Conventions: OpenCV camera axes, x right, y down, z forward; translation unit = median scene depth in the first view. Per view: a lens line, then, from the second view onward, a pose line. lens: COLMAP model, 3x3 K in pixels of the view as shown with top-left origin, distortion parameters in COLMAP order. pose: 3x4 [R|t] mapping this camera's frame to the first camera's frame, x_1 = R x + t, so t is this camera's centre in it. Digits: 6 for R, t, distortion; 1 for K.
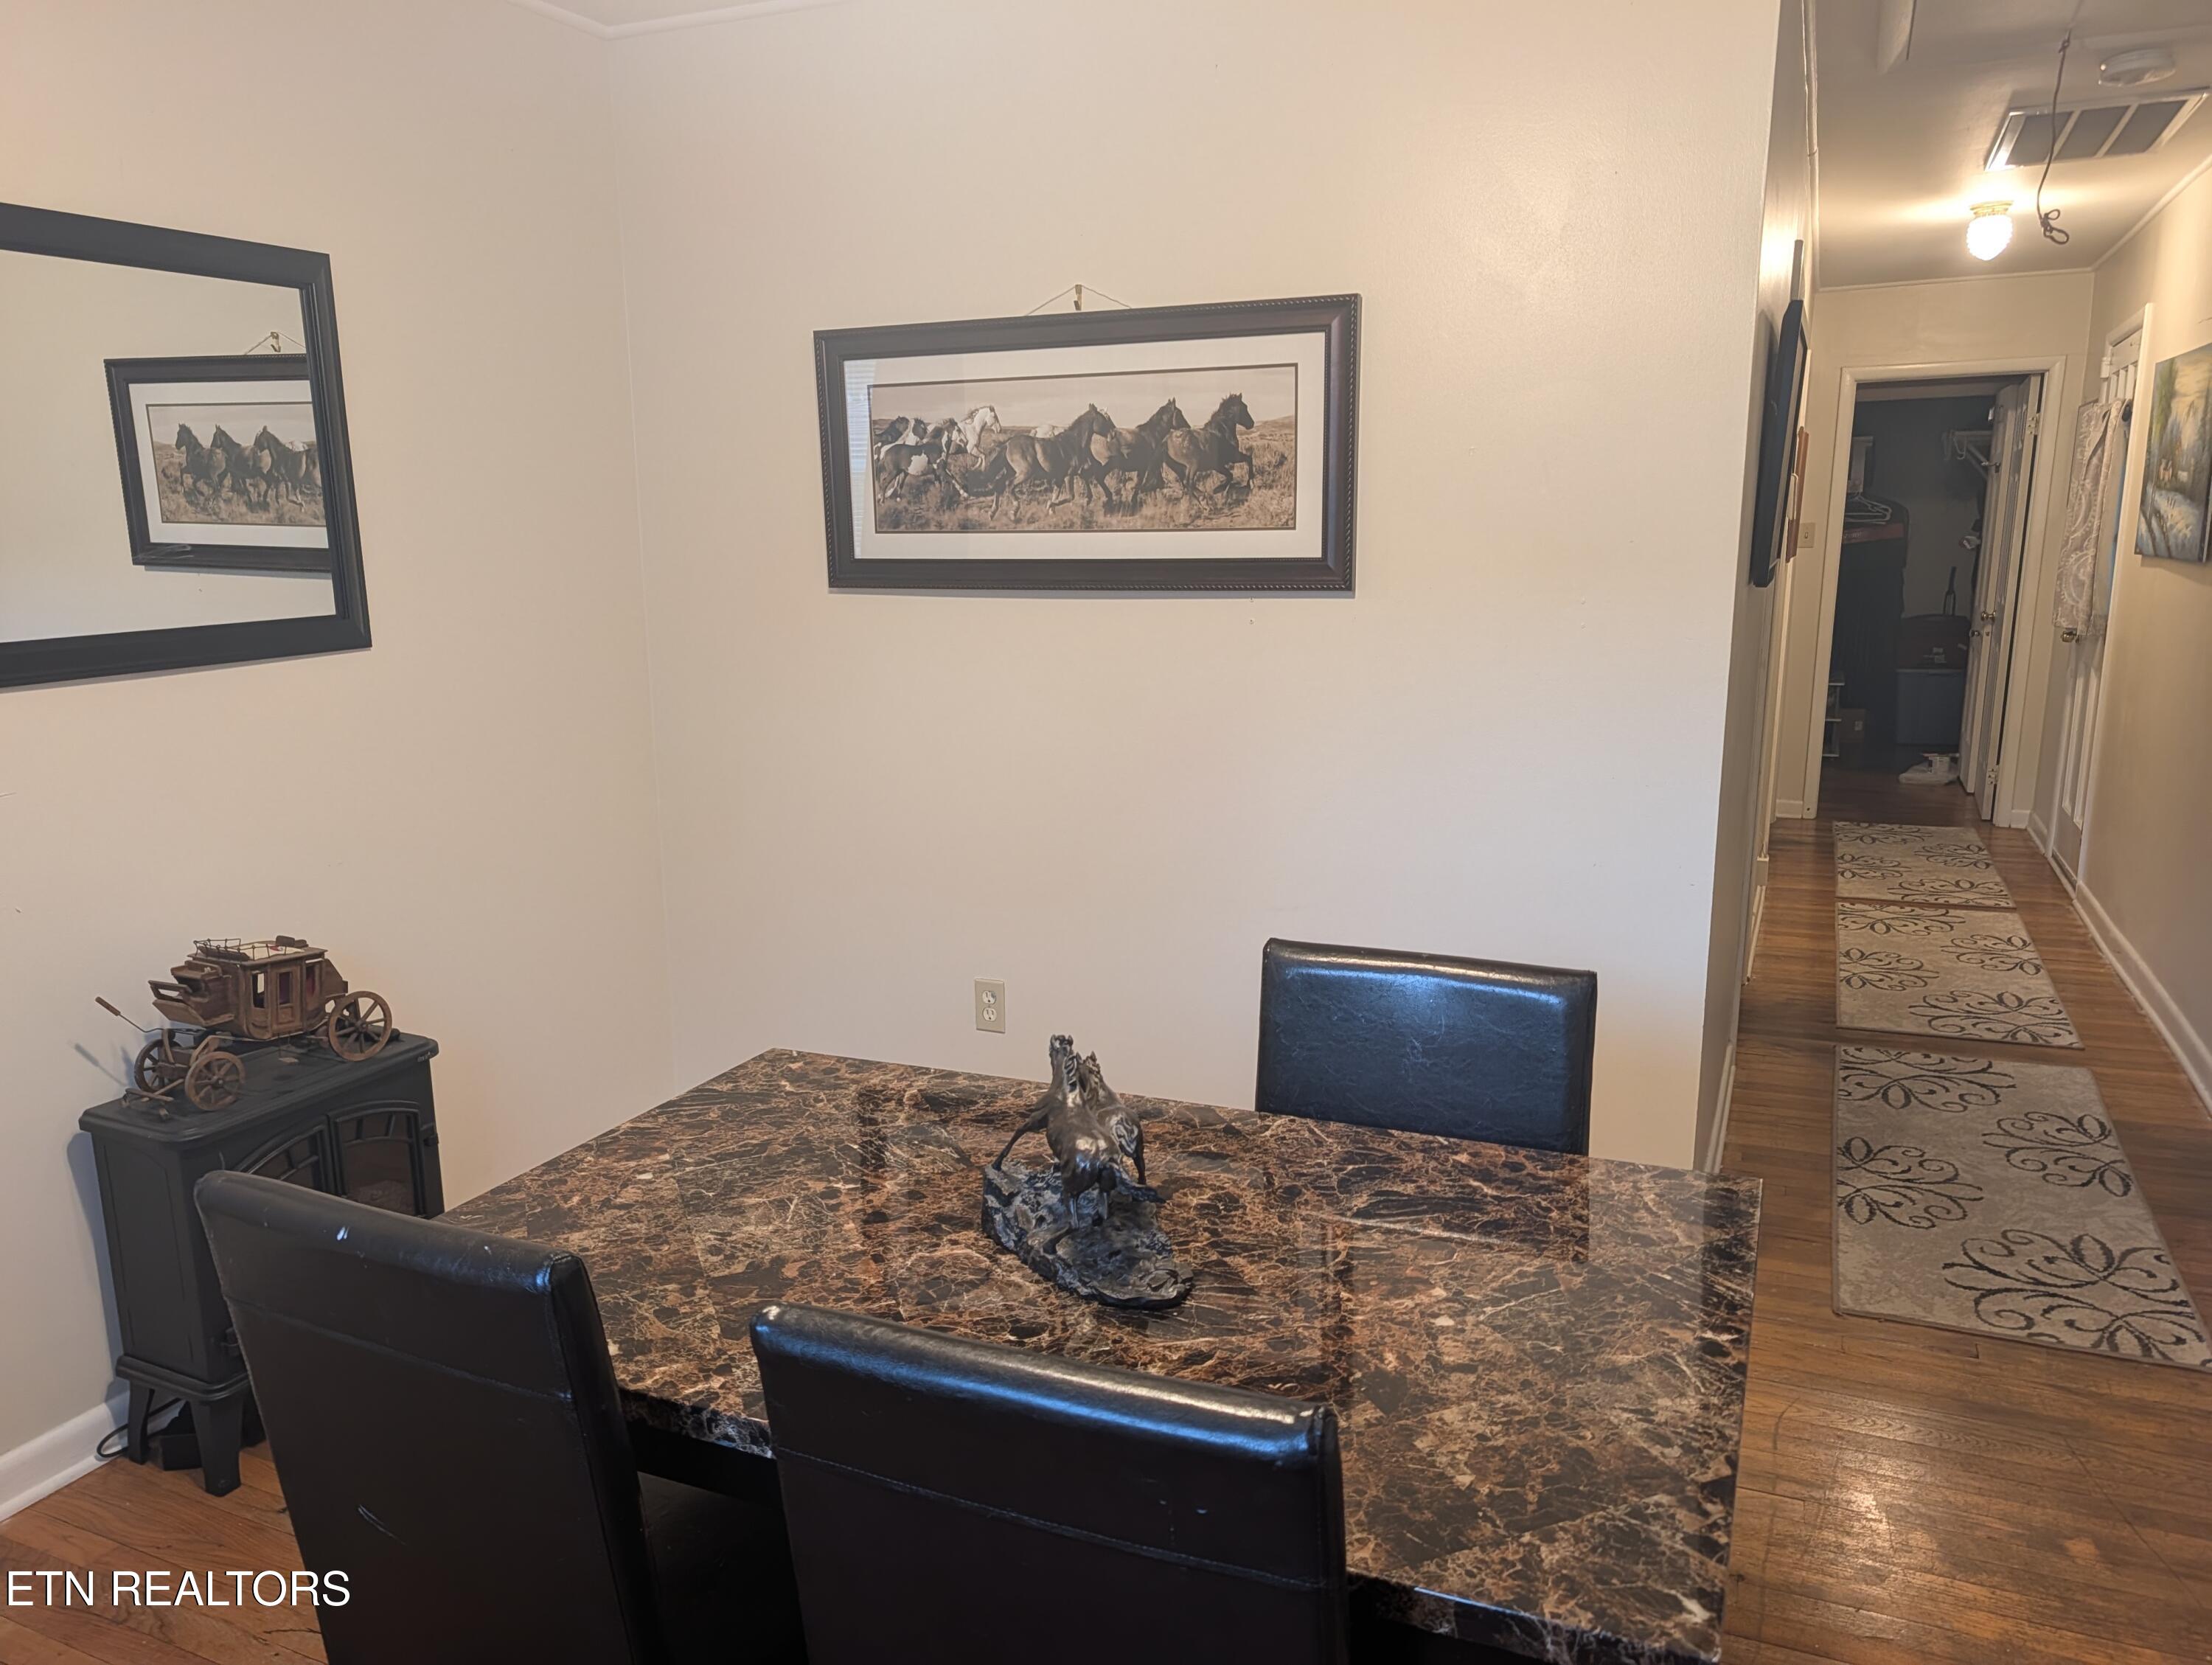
lens RADIAL K [[1584.6, 0, 1092.6], [0, 1584.6, 859.5], [0, 0, 1]] dist [0.029341, -0.036519]
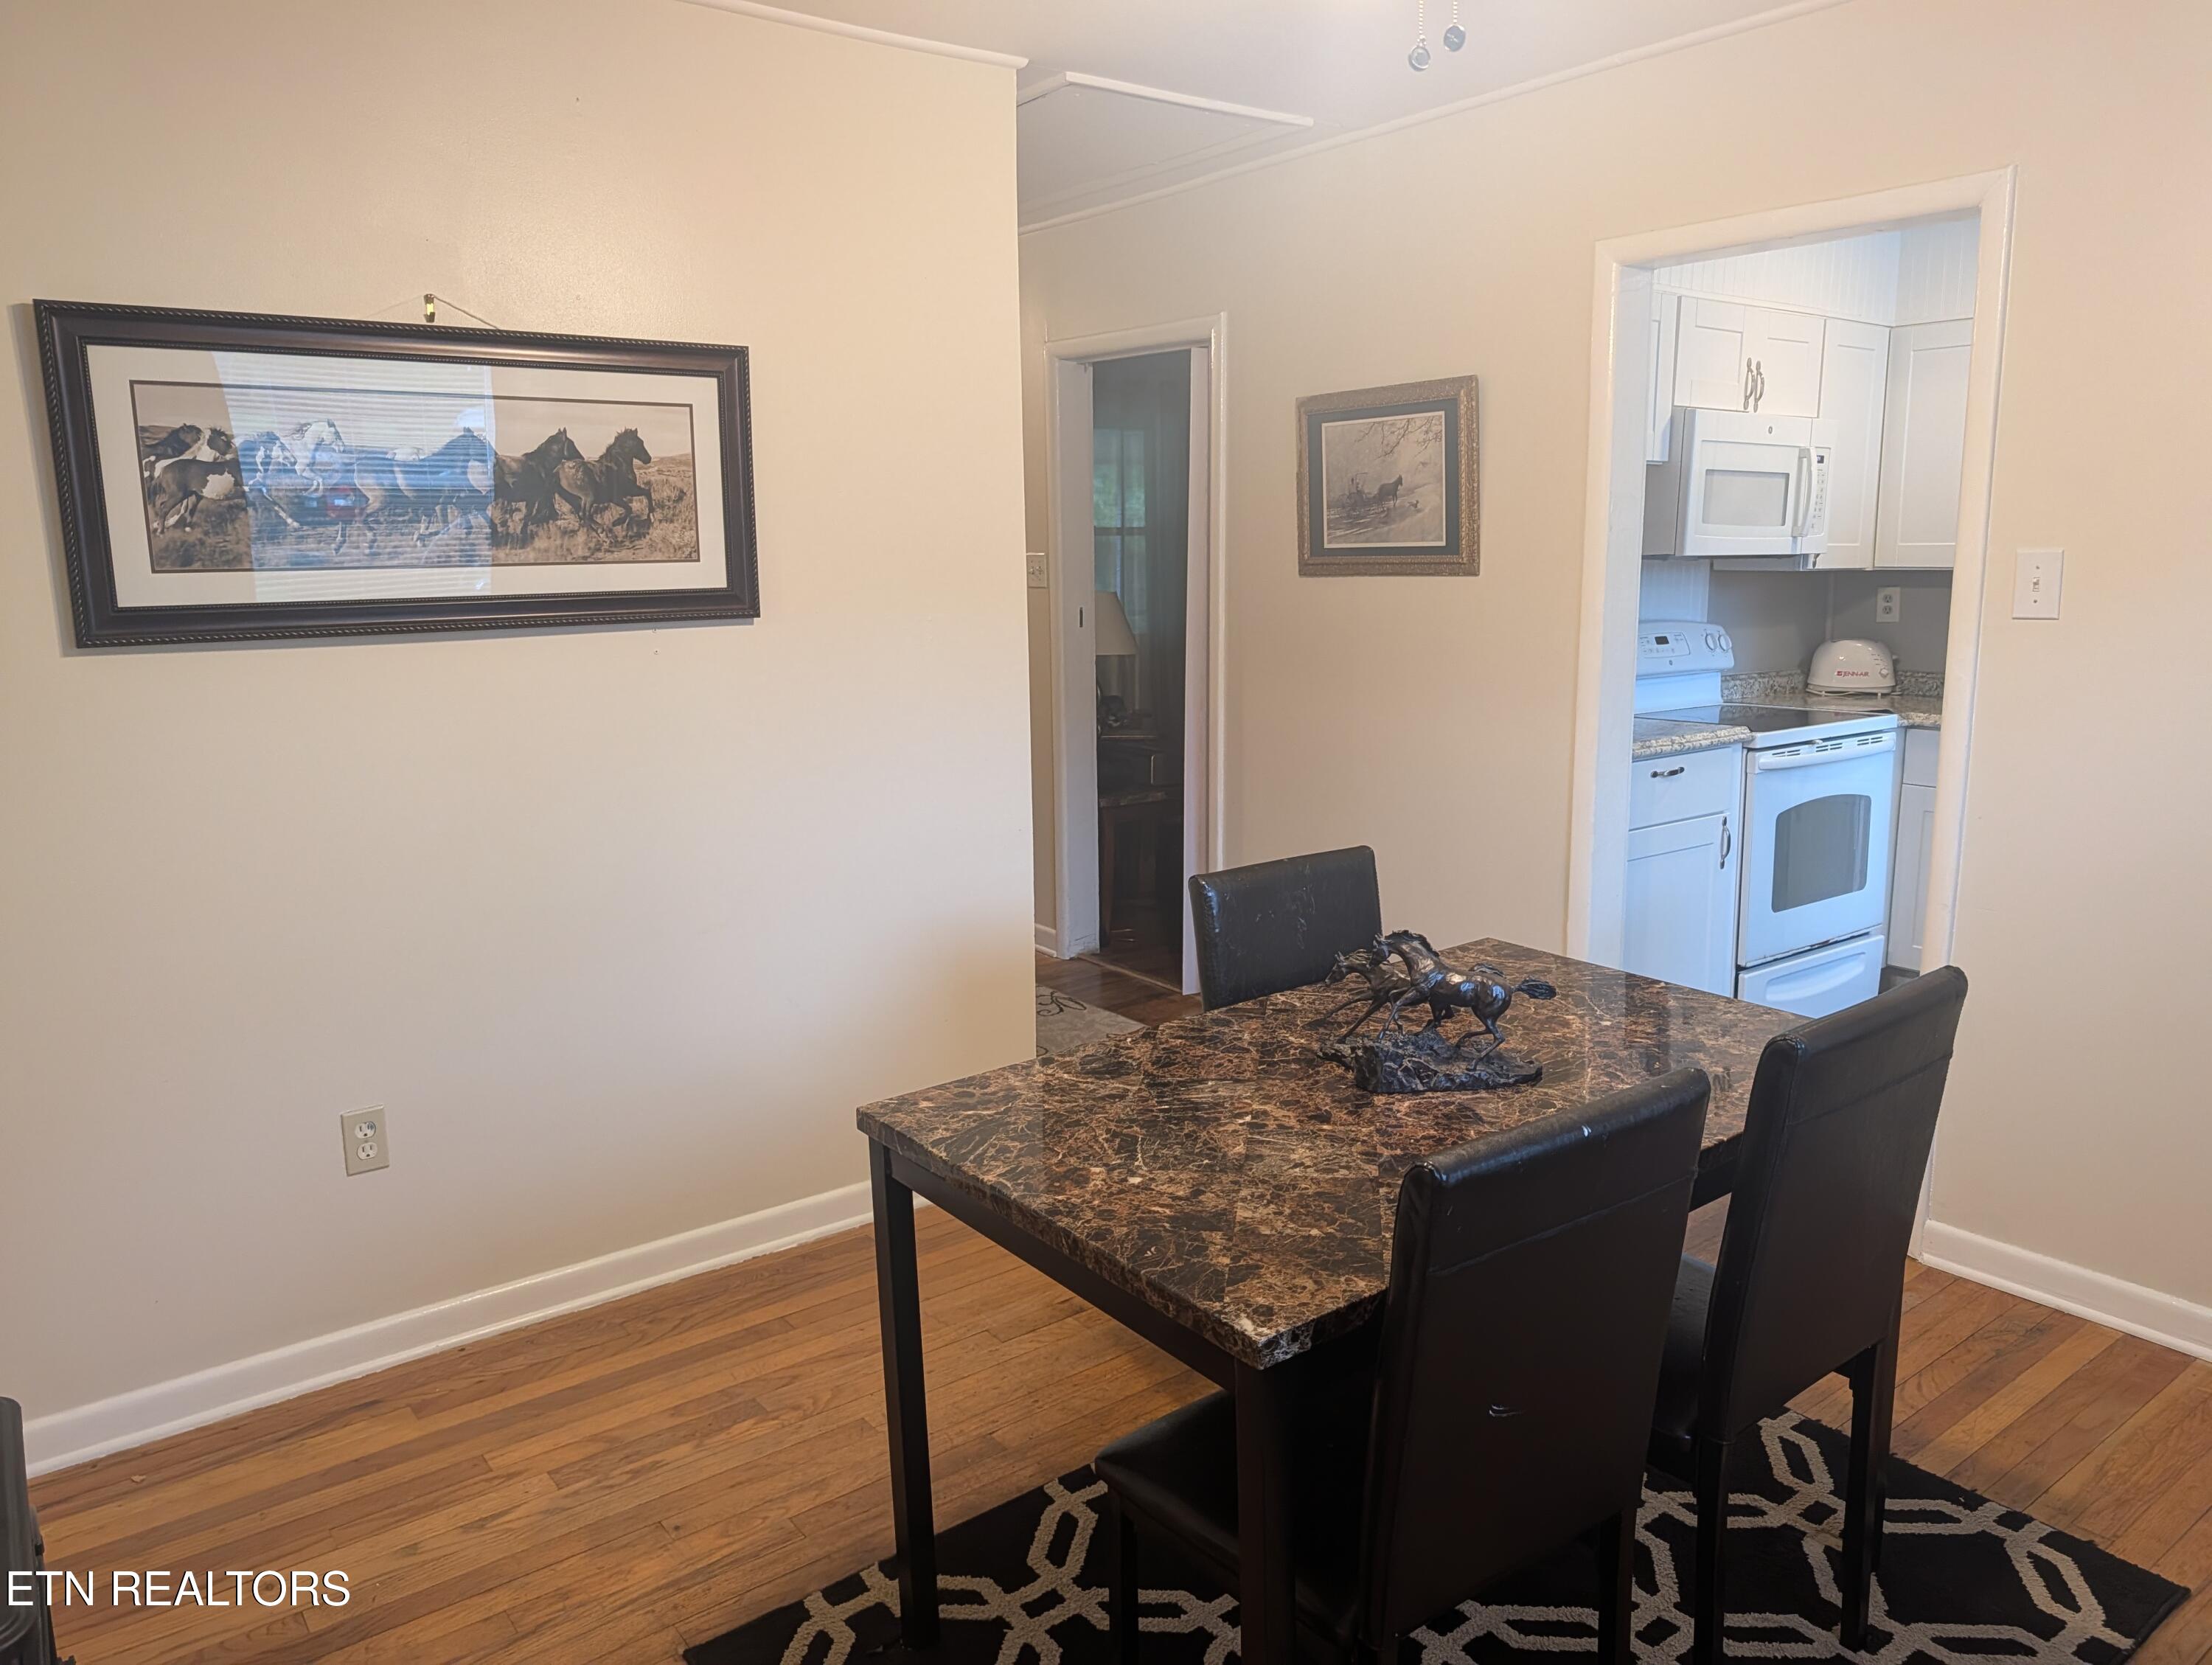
lens RADIAL K [[1584.6, 0, 1126.1], [0, 1584.6, 818.6], [0, 0, 1]] dist [0.029341, -0.036519]
pose [[0.473203, -0.152578, 0.867640, -0.676580], [0.189539, 0.979455, 0.068869, -0.062235], [-0.860322, 0.131862, 0.492401, 0.271494]]
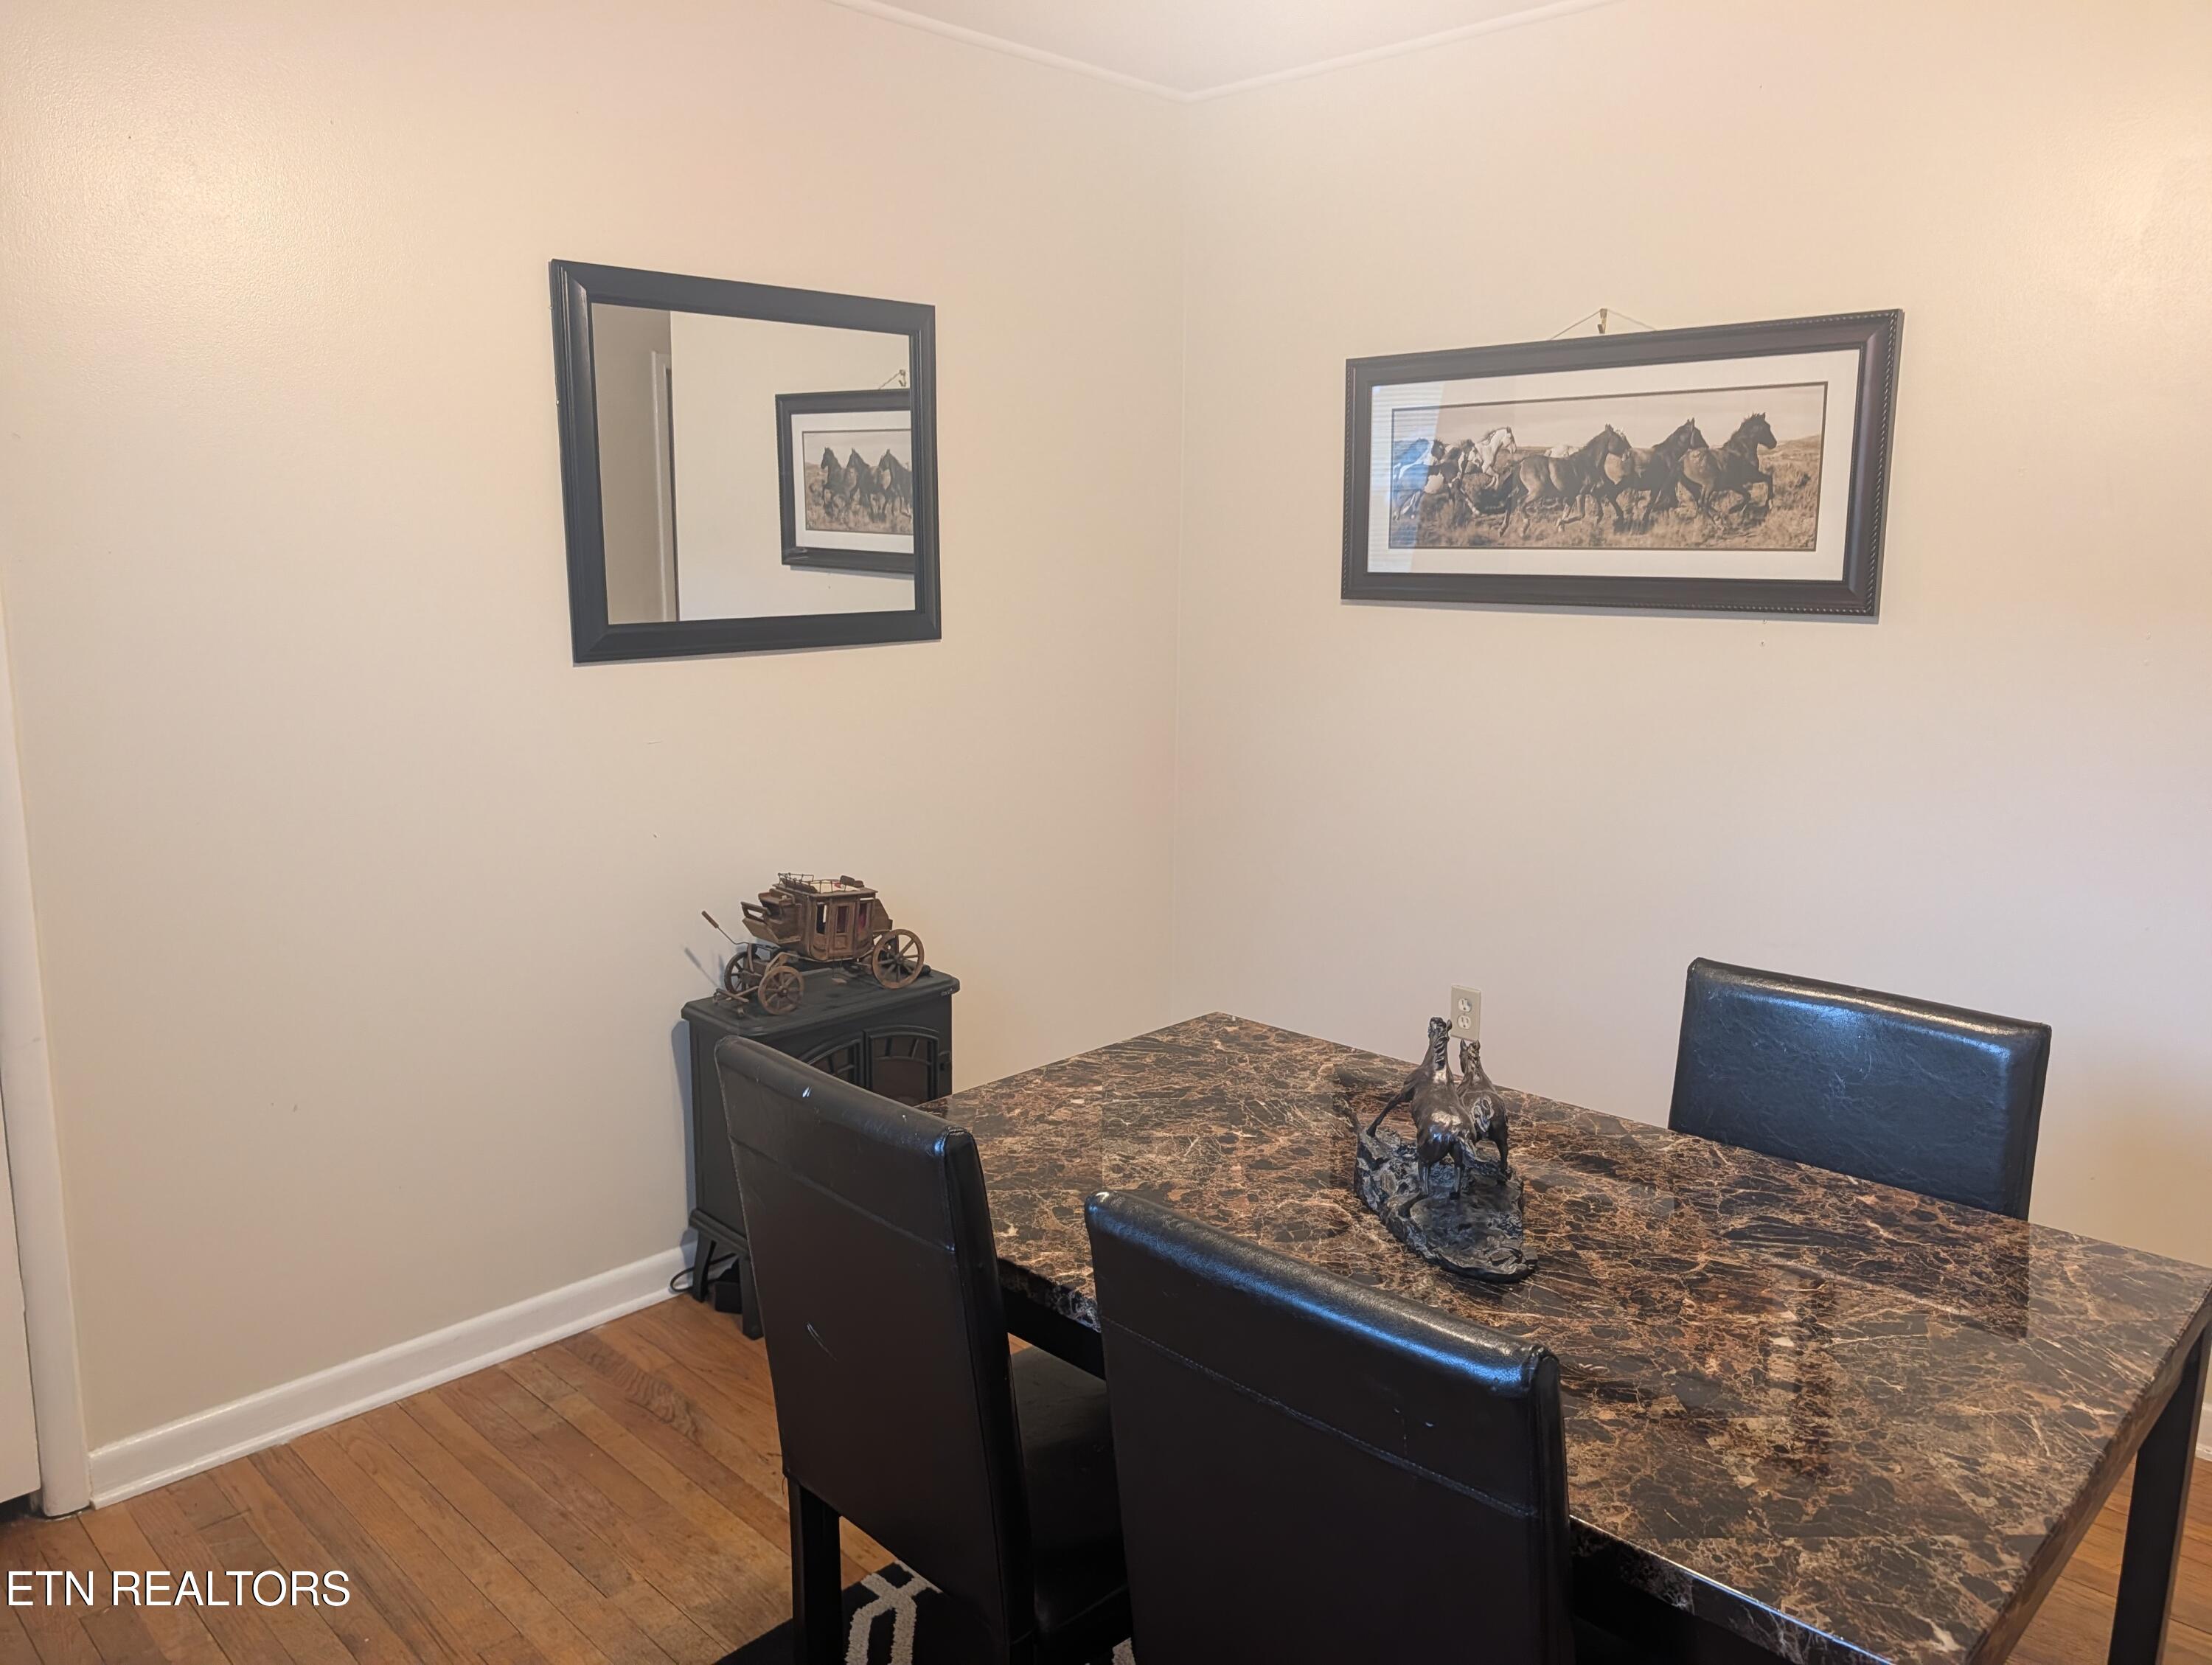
lens RADIAL K [[1584.6, 0, 1114.3], [0, 1584.6, 809.3], [0, 0, 1]] dist [0.029341, -0.036519]
pose [[0.939335, 0.073945, -0.334935, 0.064126], [-0.087434, 0.995848, -0.025354, 0.009800], [0.331670, 0.053101, 0.941900, -0.043426]]
